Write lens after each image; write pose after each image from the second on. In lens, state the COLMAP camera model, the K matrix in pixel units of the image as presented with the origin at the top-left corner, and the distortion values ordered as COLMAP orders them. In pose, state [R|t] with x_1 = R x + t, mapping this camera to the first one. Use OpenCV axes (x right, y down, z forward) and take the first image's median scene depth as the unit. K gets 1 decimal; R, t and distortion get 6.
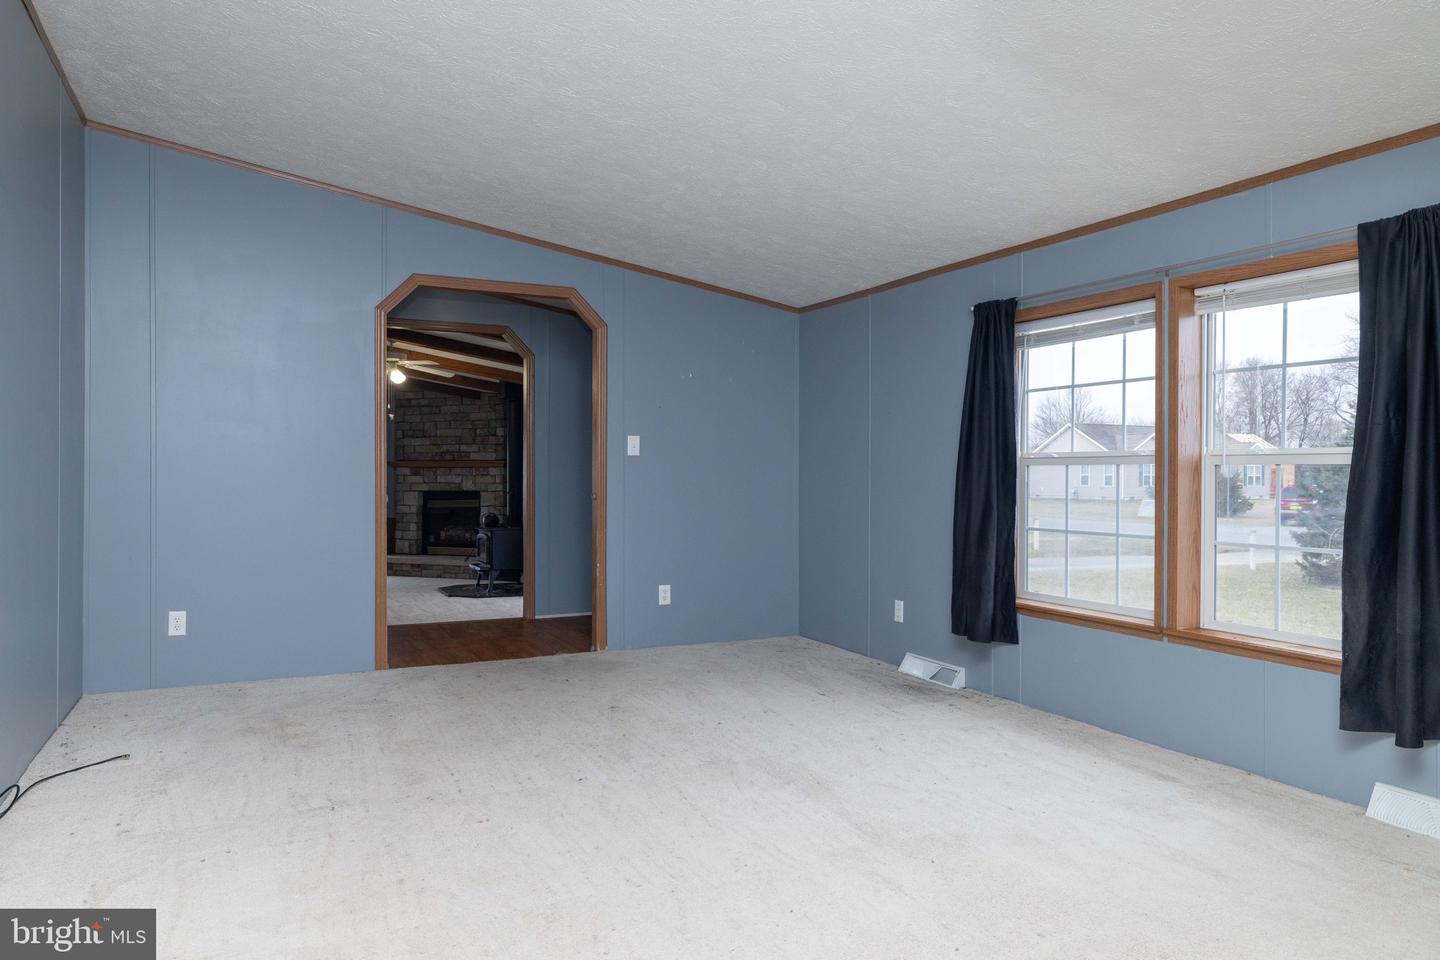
lens RADIAL K [[968.3, 0, 716.8], [0, 968.3, 474.1], [0, 0, 1]] dist [-0.000886, 0.000873]
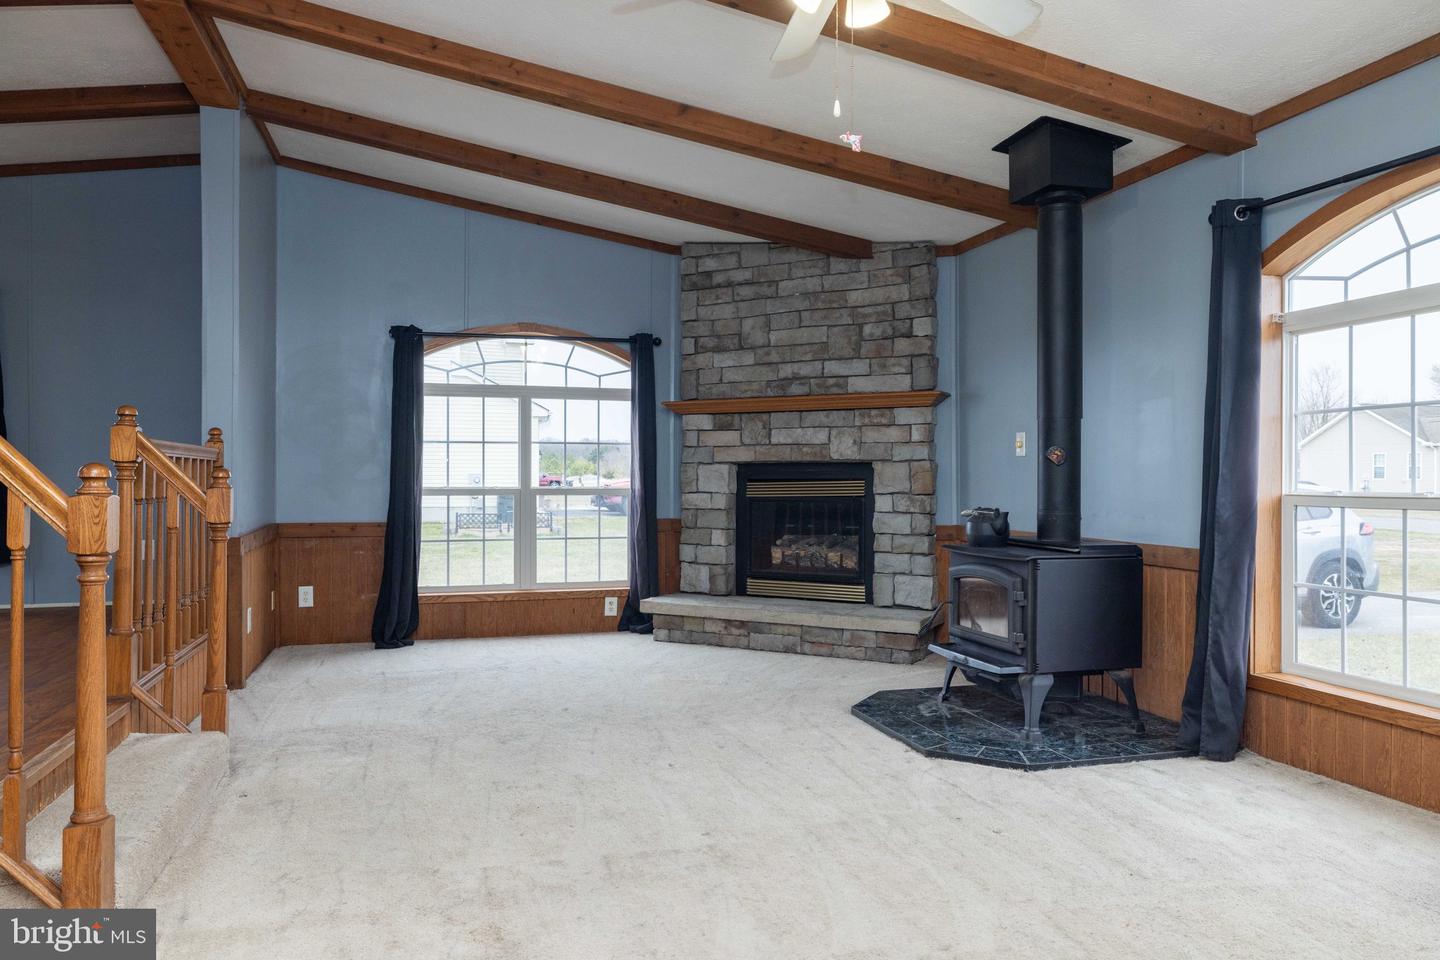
lens RADIAL K [[968.3, 0, 716.8], [0, 968.3, 474.1], [0, 0, 1]] dist [-0.000886, 0.000873]
pose [[0.986884, -0.002440, -0.161414, -0.240121], [0.002836, 0.999994, 0.002223, 0.022222], [0.161407, -0.002651, 0.986884, 0.533845]]
